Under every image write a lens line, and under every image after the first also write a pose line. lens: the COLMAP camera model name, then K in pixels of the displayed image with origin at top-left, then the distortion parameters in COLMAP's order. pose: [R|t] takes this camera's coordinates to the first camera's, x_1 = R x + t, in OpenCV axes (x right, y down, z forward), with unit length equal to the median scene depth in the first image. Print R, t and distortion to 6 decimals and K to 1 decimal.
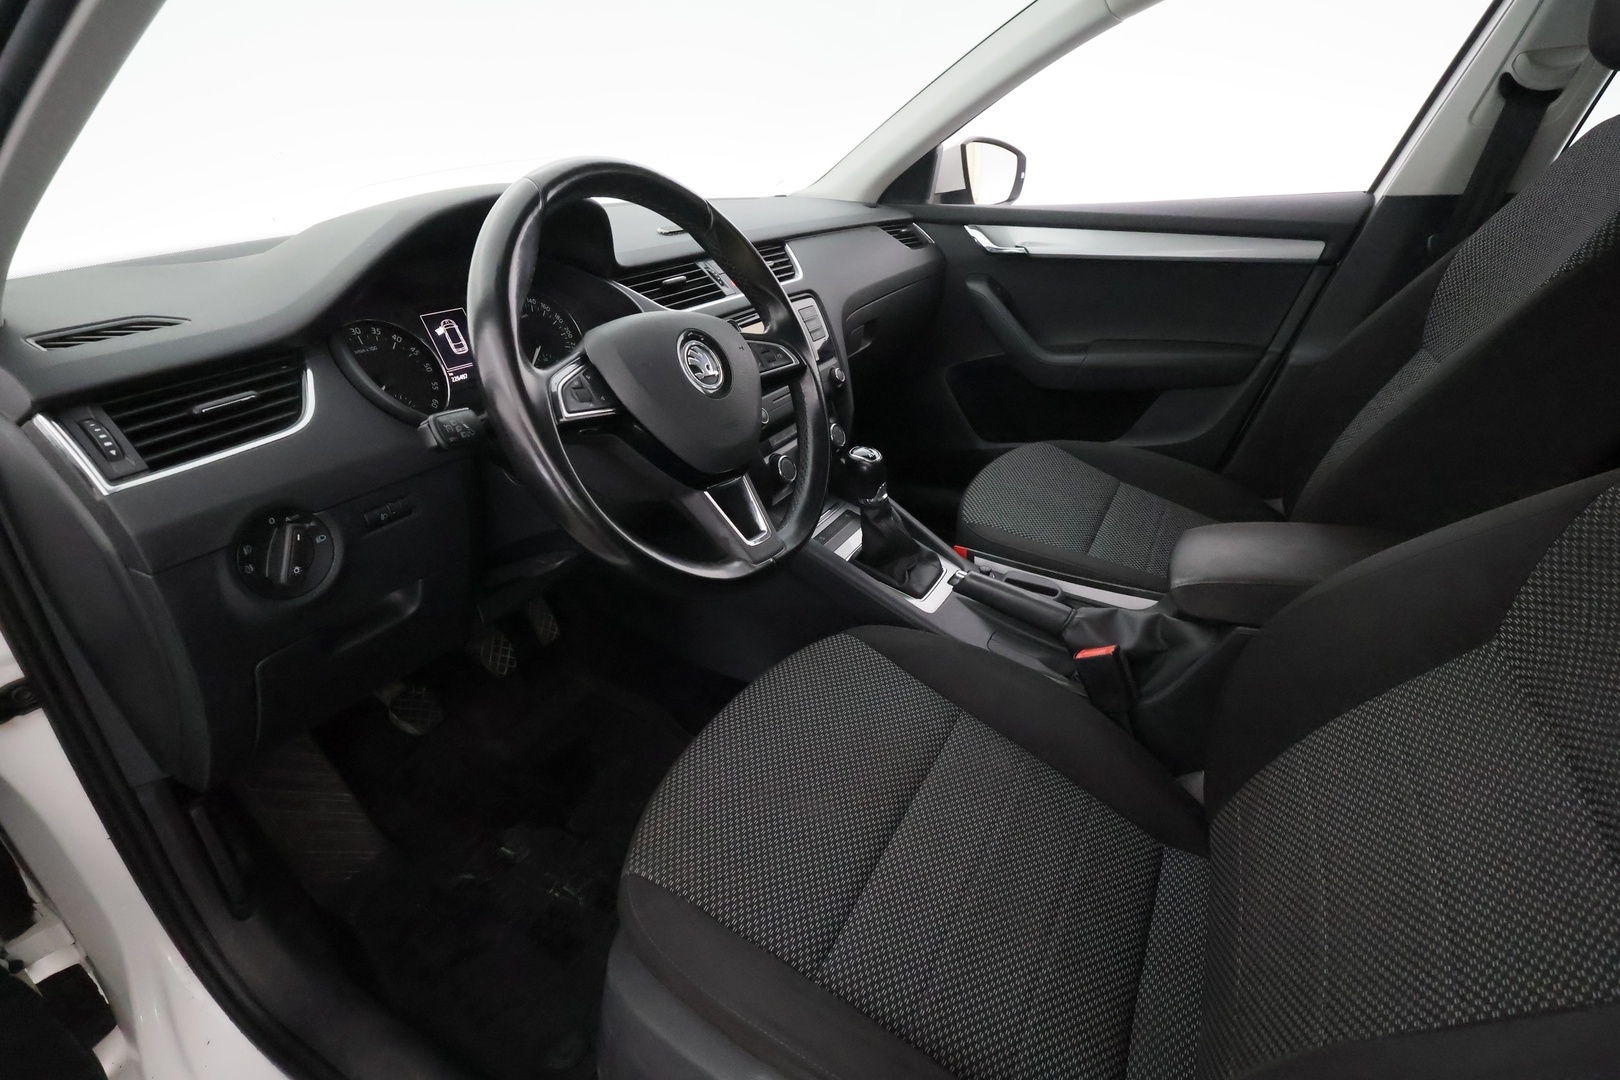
lens RADIAL K [[739.7, 0, 810.0], [0, 739.7, 540.0], [0, 0, 1]] dist [-0.004741, 0.000432]
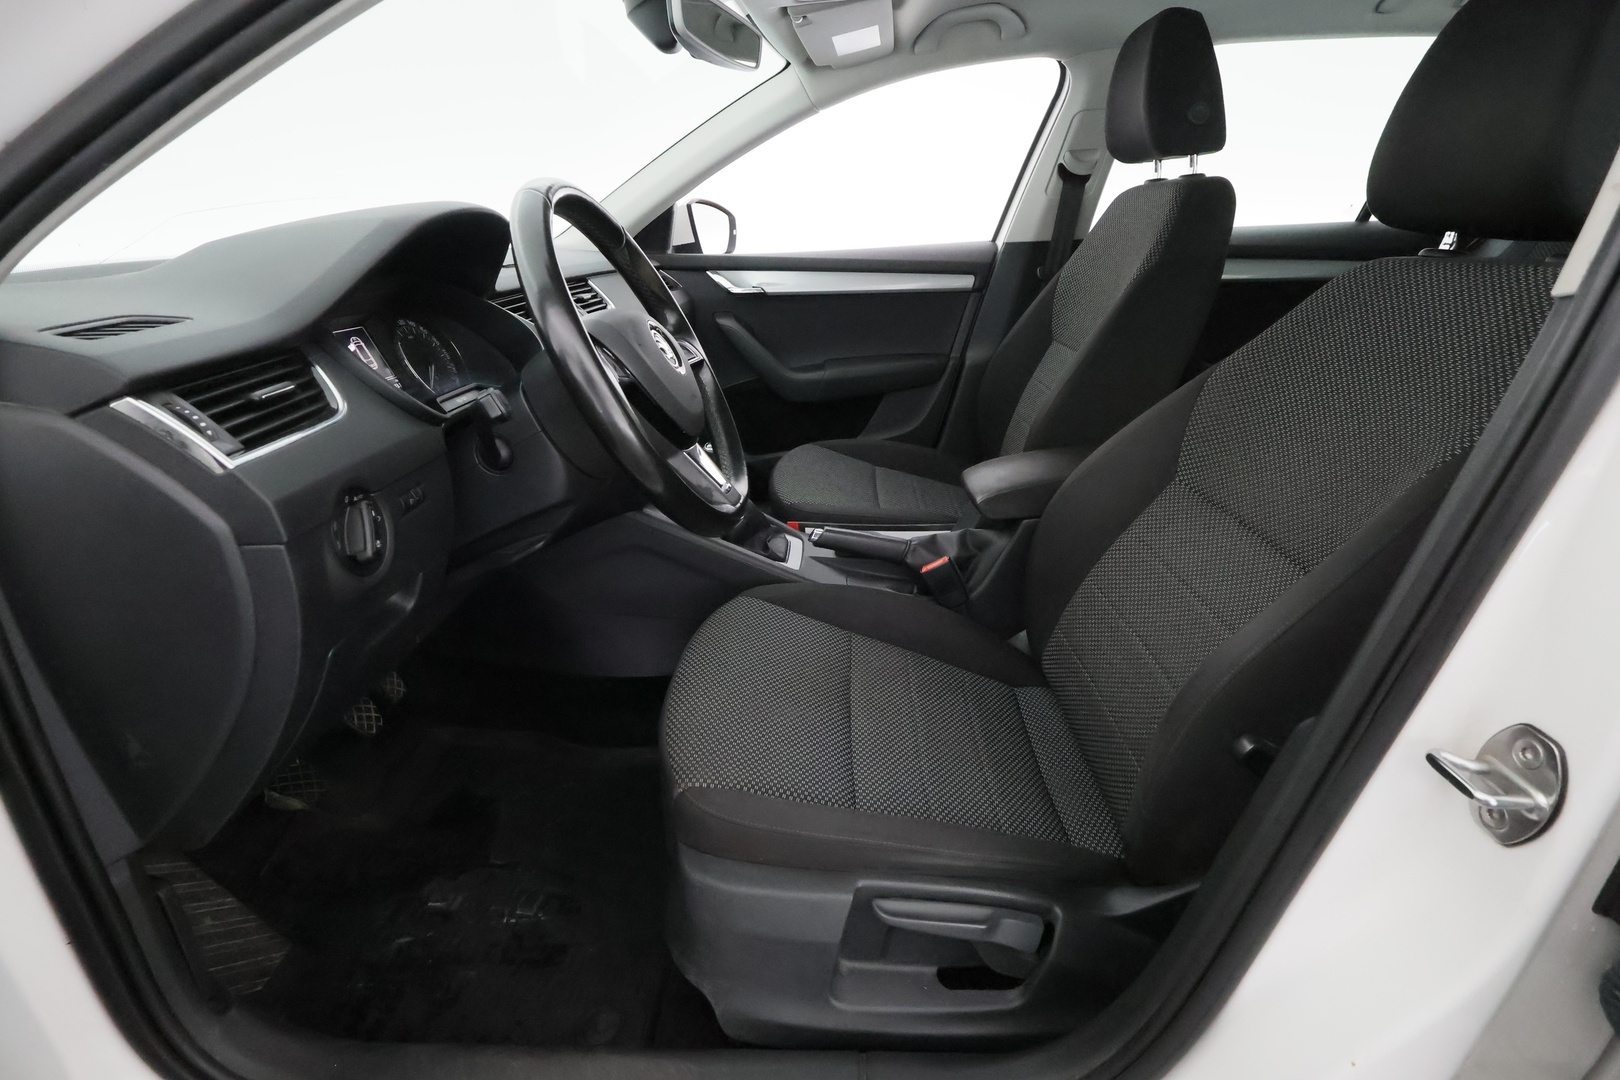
lens RADIAL K [[739.7, 0, 810.0], [0, 739.7, 540.0], [0, 0, 1]] dist [-0.004741, 0.000432]
pose [[0.892022, -0.161376, 0.422201, -0.313868], [0.197442, 0.979379, -0.042810, 0.104987], [-0.406586, 0.121548, 0.905491, -0.096193]]
